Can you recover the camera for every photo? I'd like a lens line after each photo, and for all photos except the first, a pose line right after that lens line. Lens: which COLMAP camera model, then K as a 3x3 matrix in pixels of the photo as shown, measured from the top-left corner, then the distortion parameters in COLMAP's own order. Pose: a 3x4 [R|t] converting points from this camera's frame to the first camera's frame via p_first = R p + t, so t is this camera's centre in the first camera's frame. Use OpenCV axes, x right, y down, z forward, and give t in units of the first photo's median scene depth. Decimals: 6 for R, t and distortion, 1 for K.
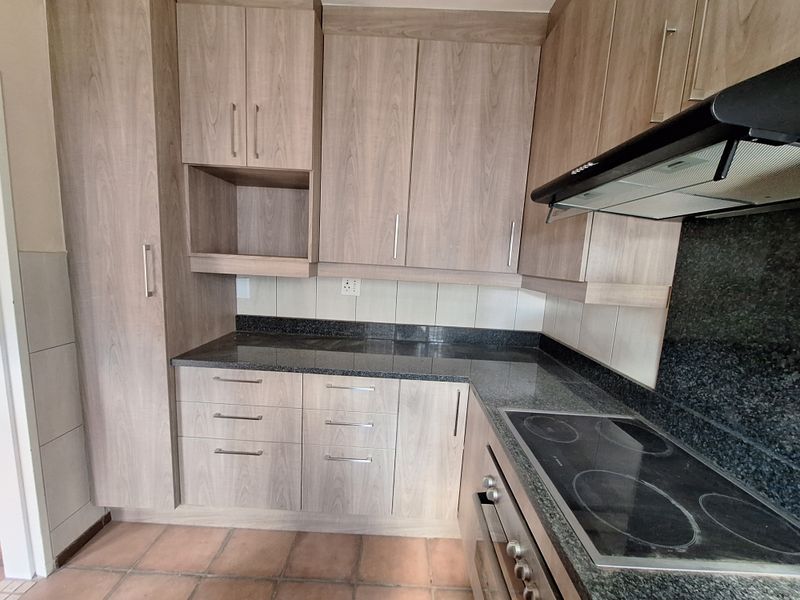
lens RADIAL K [[314.2, 0, 399.6], [0, 314.2, 301.1], [0, 0, 1]] dist [-0.003663, 0.000736]
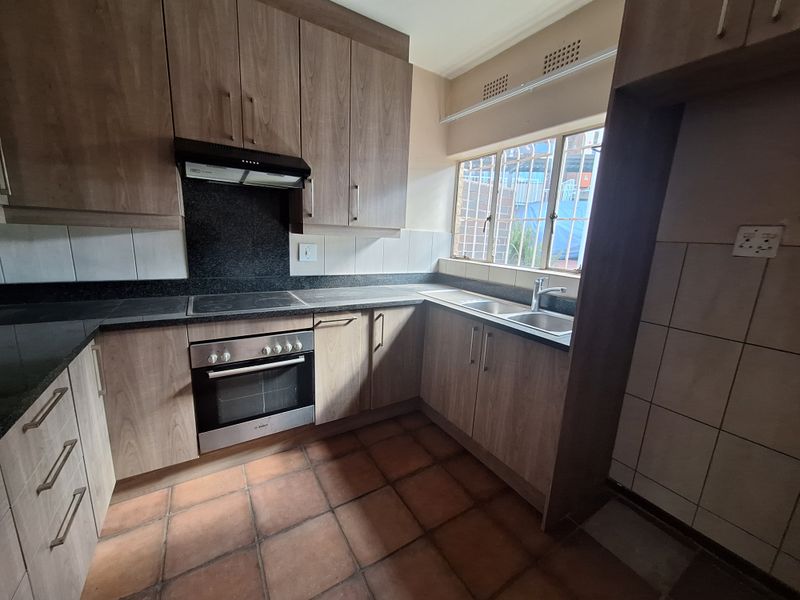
lens RADIAL K [[314.2, 0, 399.6], [0, 314.2, 301.1], [0, 0, 1]] dist [-0.003663, 0.000736]
pose [[-0.536757, -0.251465, 0.805393, -0.923644], [0.035098, 0.947073, 0.319093, -0.082842], [-0.843007, 0.199543, -0.499522, 0.671886]]
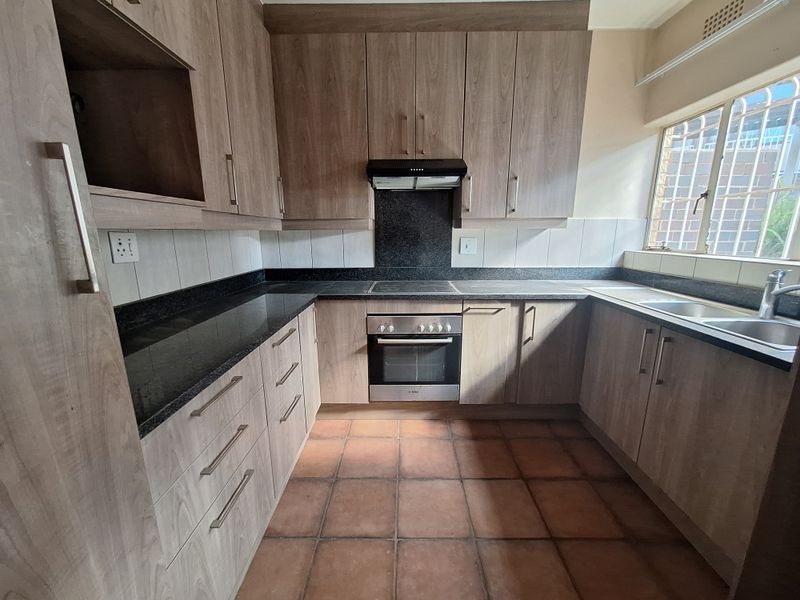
lens RADIAL K [[314.2, 0, 399.6], [0, 314.2, 301.1], [0, 0, 1]] dist [-0.003663, 0.000736]
pose [[-0.000424, -0.269724, 0.962937, -1.054706], [0.138786, 0.953603, 0.267171, -0.048600], [-0.990322, 0.133755, 0.037030, 0.571367]]
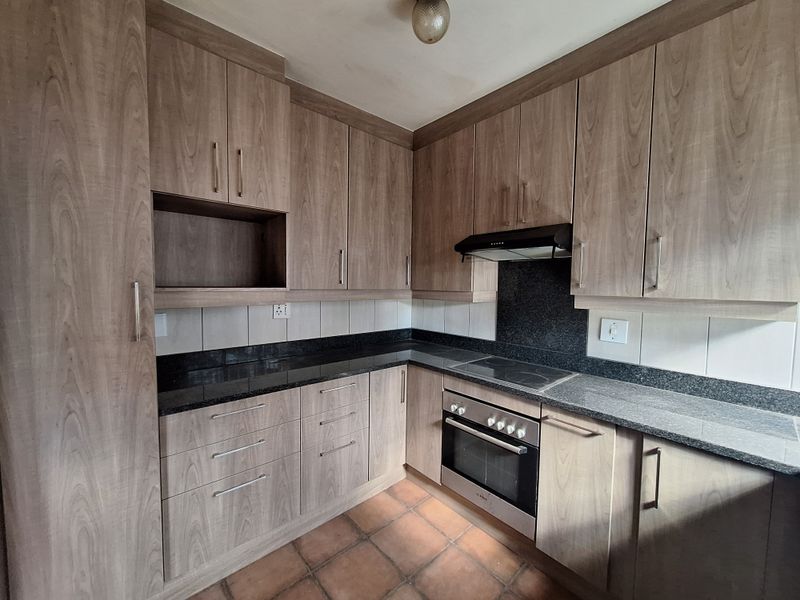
lens RADIAL K [[314.2, 0, 399.6], [0, 314.2, 301.1], [0, 0, 1]] dist [-0.003663, 0.000736]
pose [[0.744388, -0.083755, 0.662473, -0.753668], [0.117859, 0.993006, -0.006889, -0.030252], [-0.657263, 0.083206, 0.749054, -0.120363]]
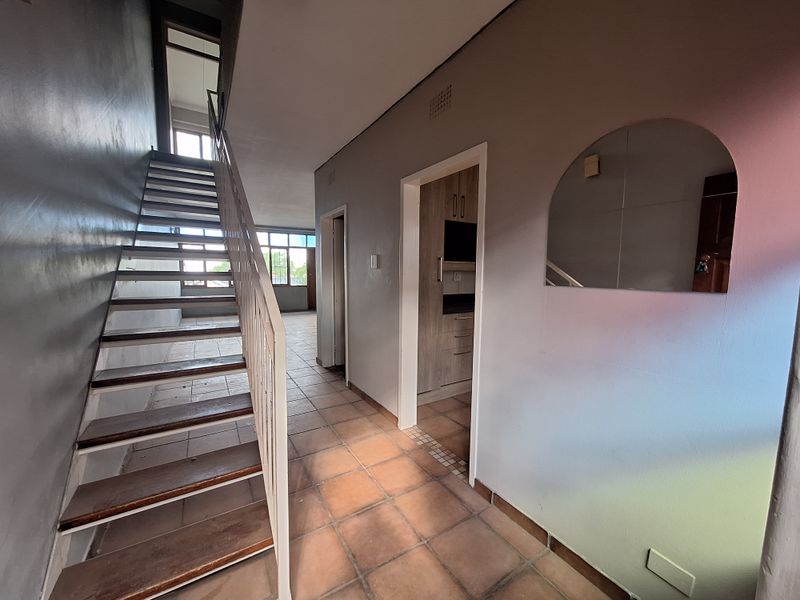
lens RADIAL K [[314.2, 0, 399.6], [0, 314.2, 301.1], [0, 0, 1]] dist [-0.003663, 0.000736]
pose [[0.841888, -0.095790, 0.531083, -1.995077], [0.107947, 0.994123, 0.008185, 0.066115], [-0.528746, 0.050438, 0.847280, -0.611396]]
